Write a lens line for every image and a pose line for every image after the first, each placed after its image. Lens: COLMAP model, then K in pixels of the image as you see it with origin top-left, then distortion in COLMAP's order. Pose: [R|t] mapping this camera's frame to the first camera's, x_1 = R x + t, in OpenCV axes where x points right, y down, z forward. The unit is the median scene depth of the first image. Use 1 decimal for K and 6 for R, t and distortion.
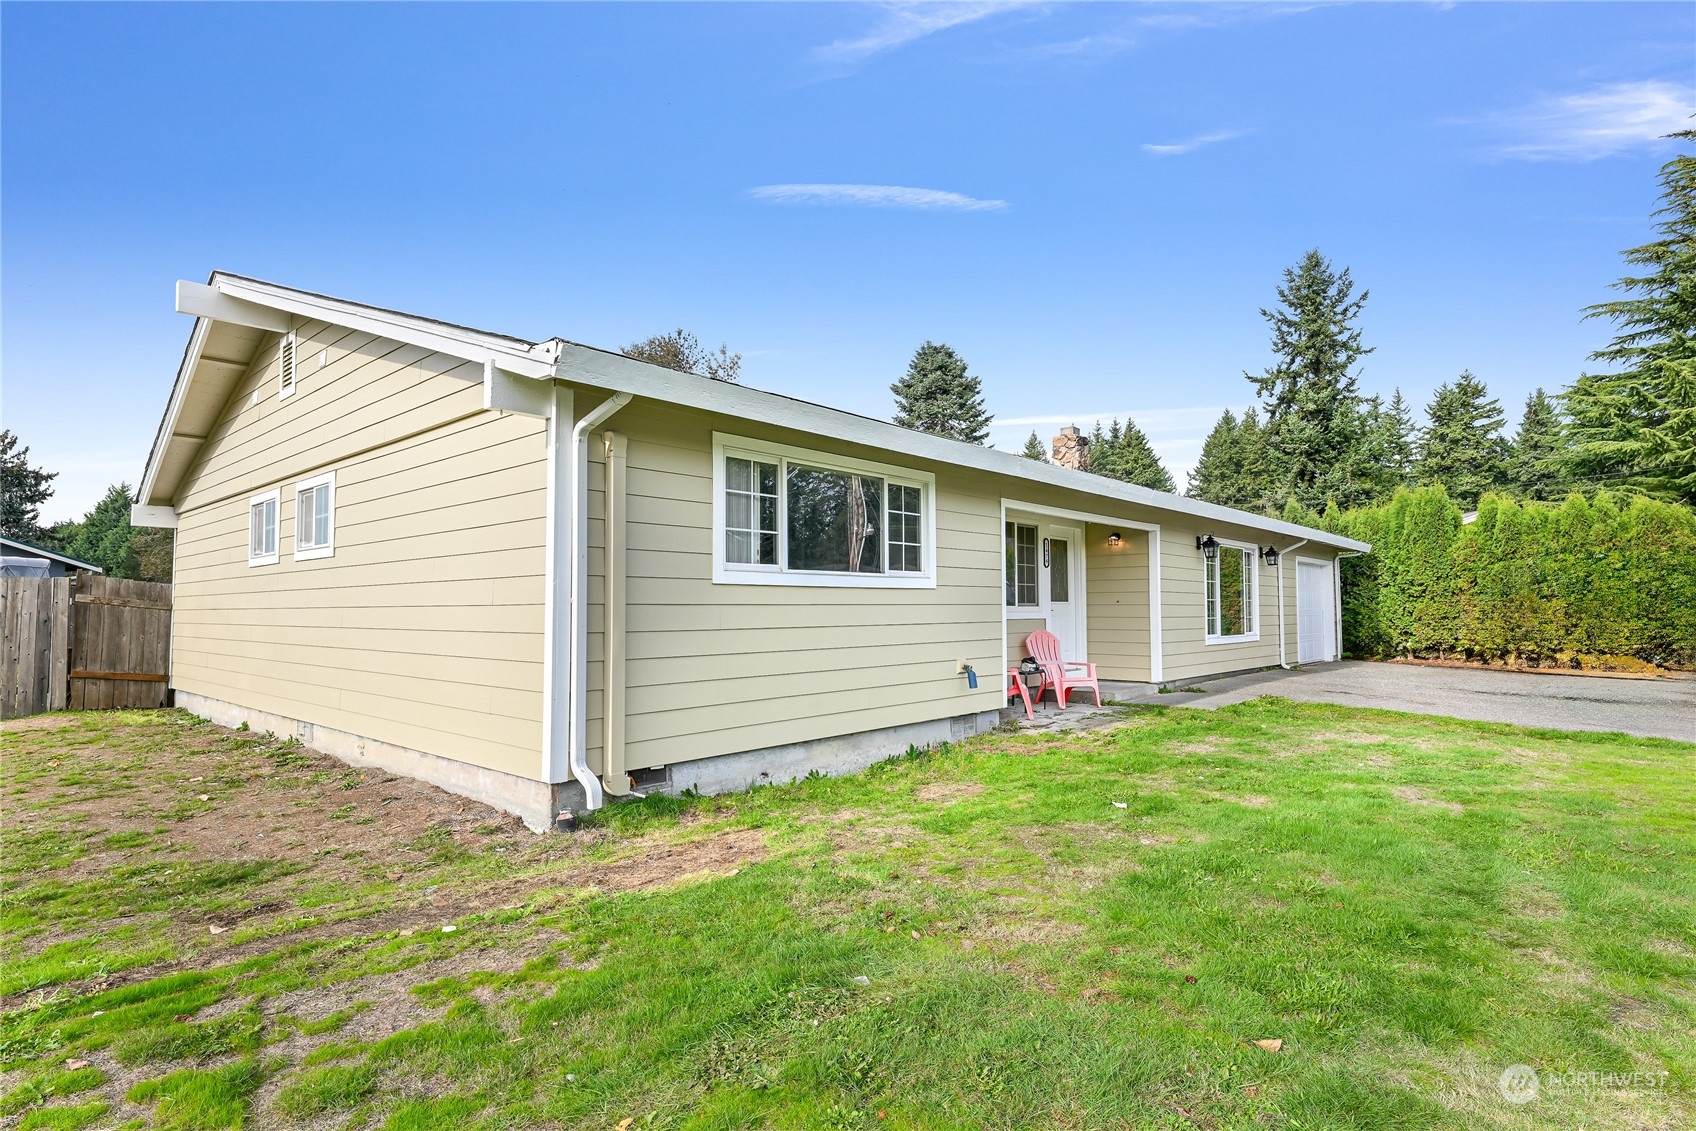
lens RADIAL K [[873.0, 0, 858.8], [0, 873.0, 570.3], [0, 0, 1]] dist [-0.001190, 0.000985]
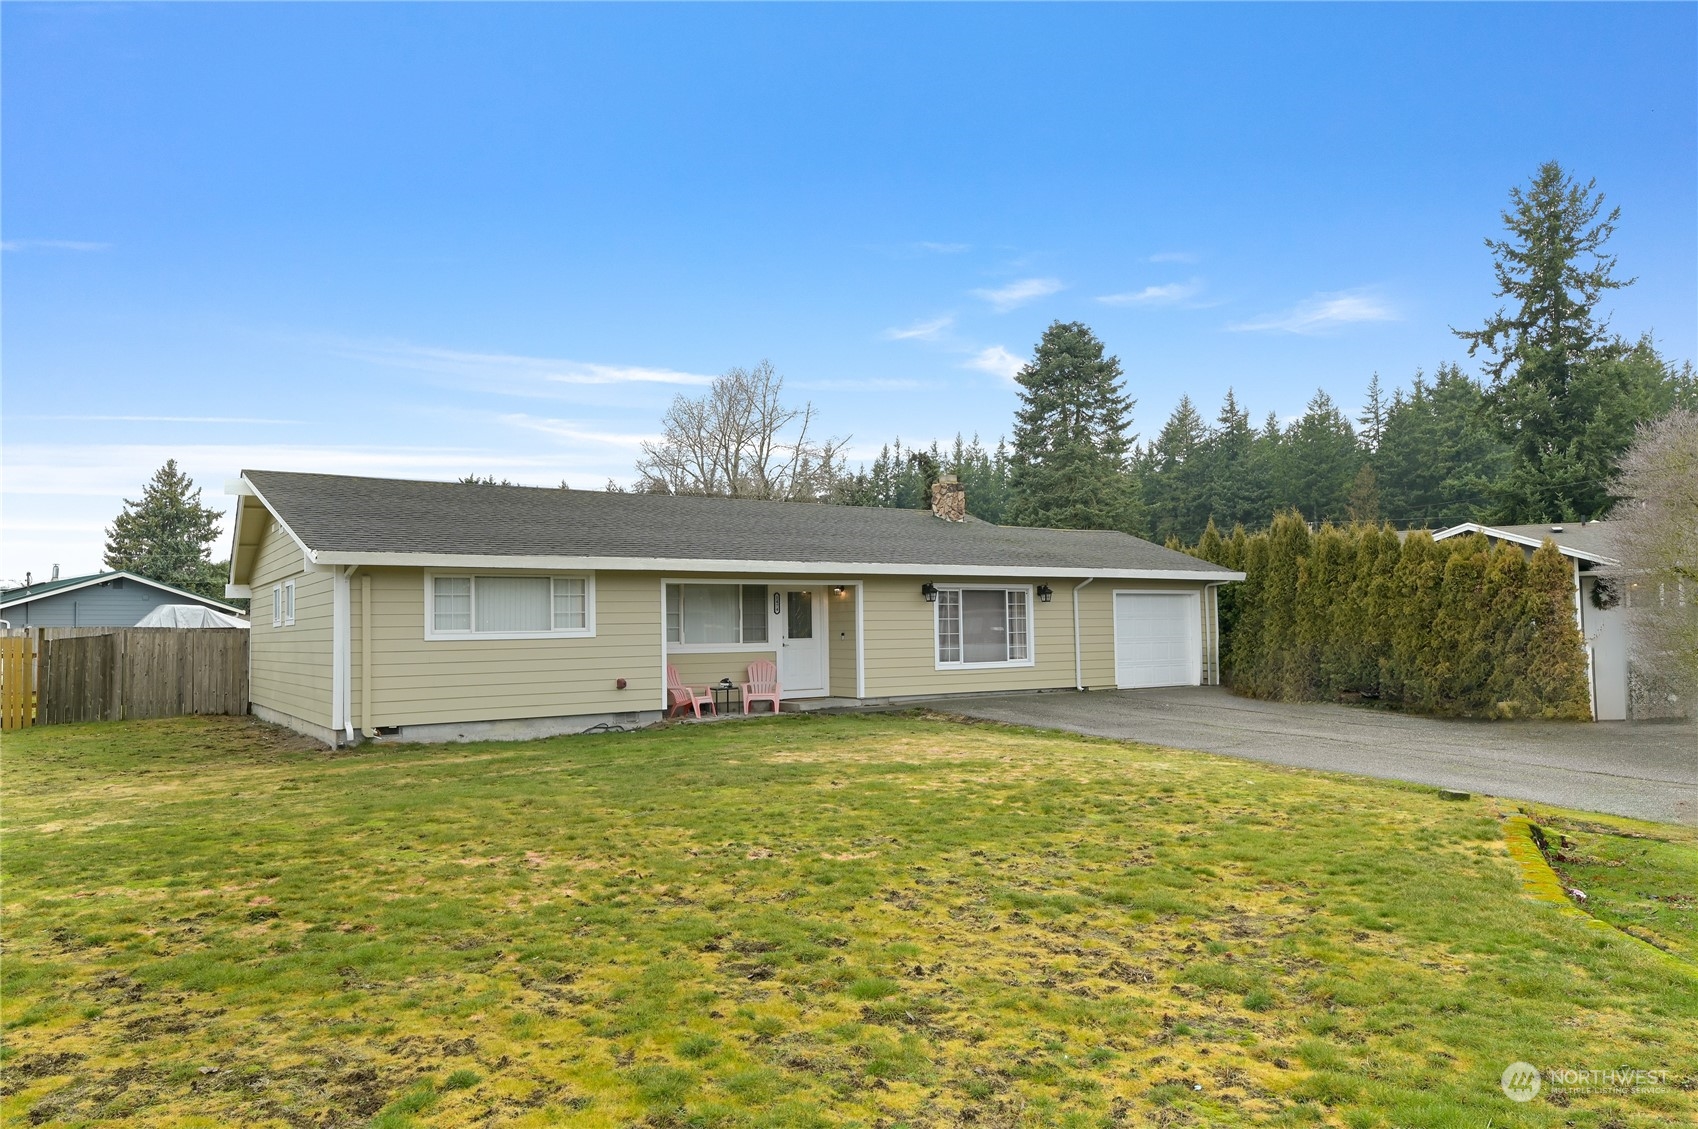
lens RADIAL K [[1154.9, 0, 839.7], [0, 1154.9, 572.1], [0, 0, 1]] dist [0.028409, 0.000999]
pose [[0.963451, -0.028444, -0.266371, 0.180540], [0.027576, 0.999595, -0.007002, -0.012188], [0.266462, -0.000600, 0.963845, -0.165464]]
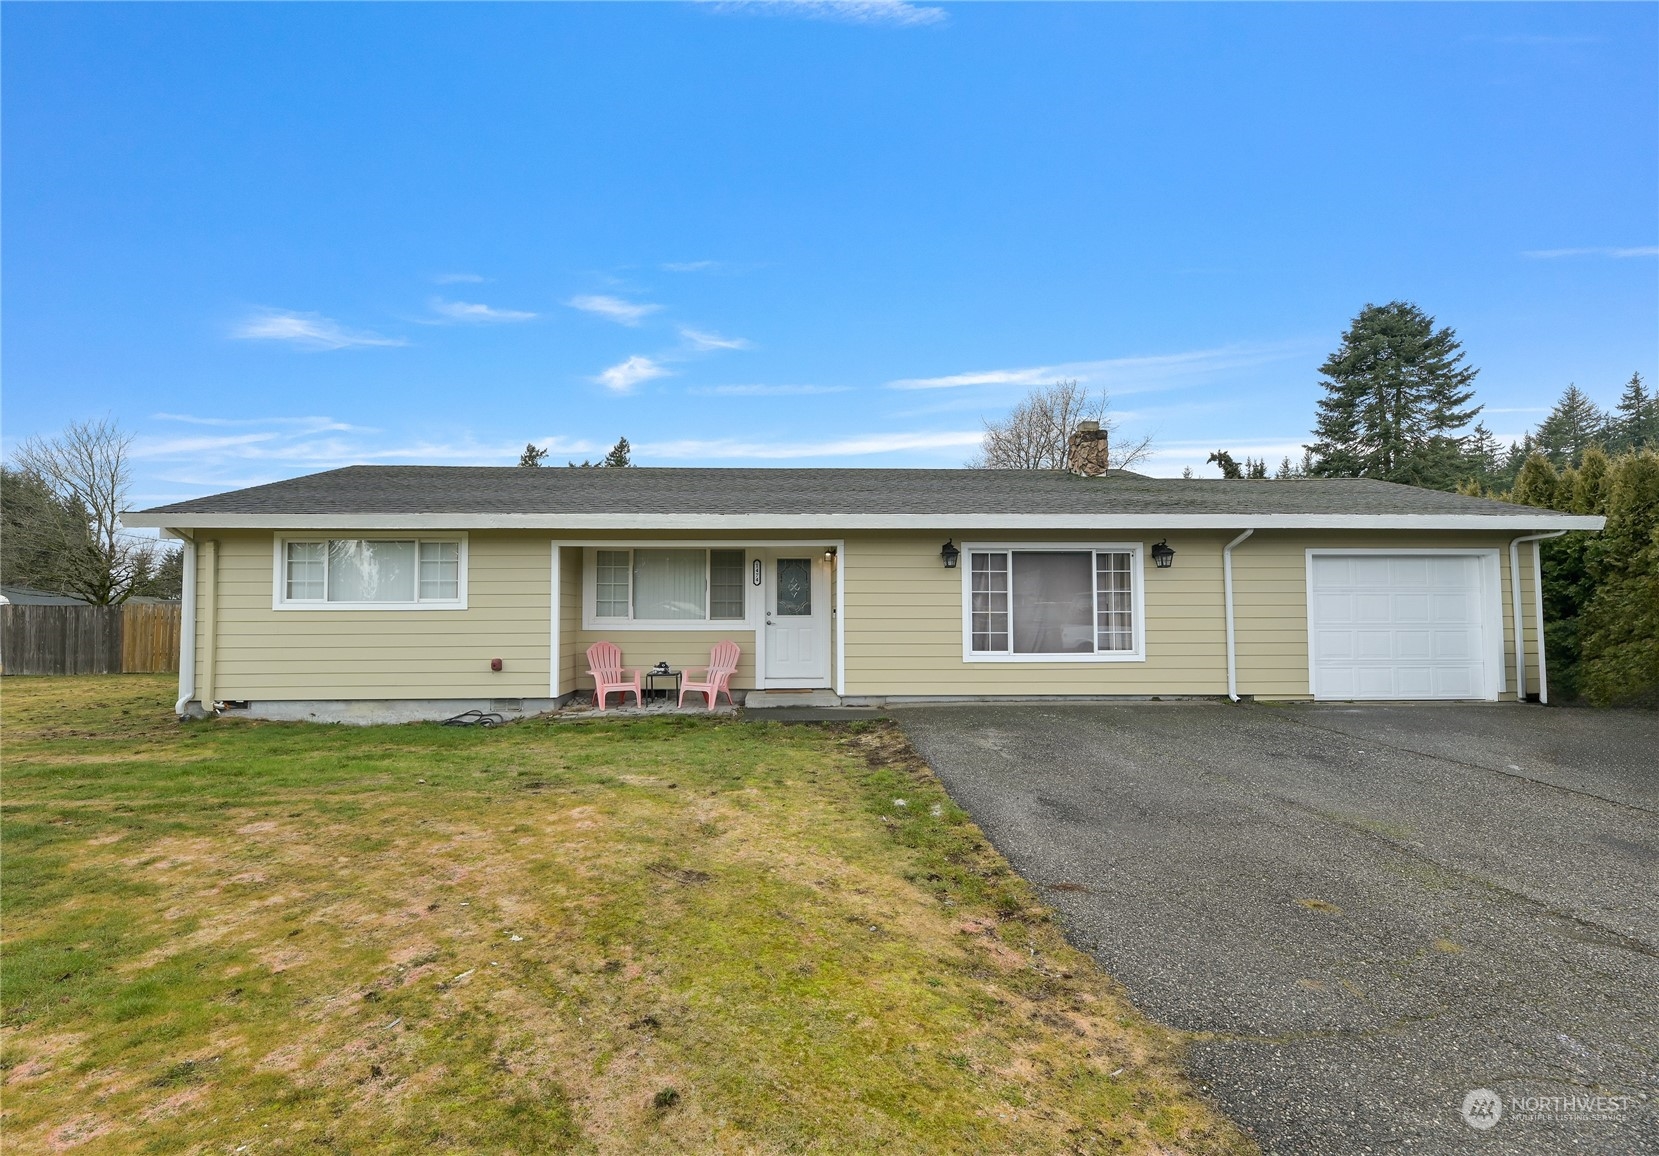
lens RADIAL K [[714.0, 0, 780.8], [0, 714.0, 582.2], [0, 0, 1]] dist [0.005629, -0.003183]
pose [[0.678616, -0.030995, -0.733839, 0.207118], [0.034283, 0.999357, -0.010506, 0.000981], [0.733693, -0.018028, 0.679242, 0.088882]]
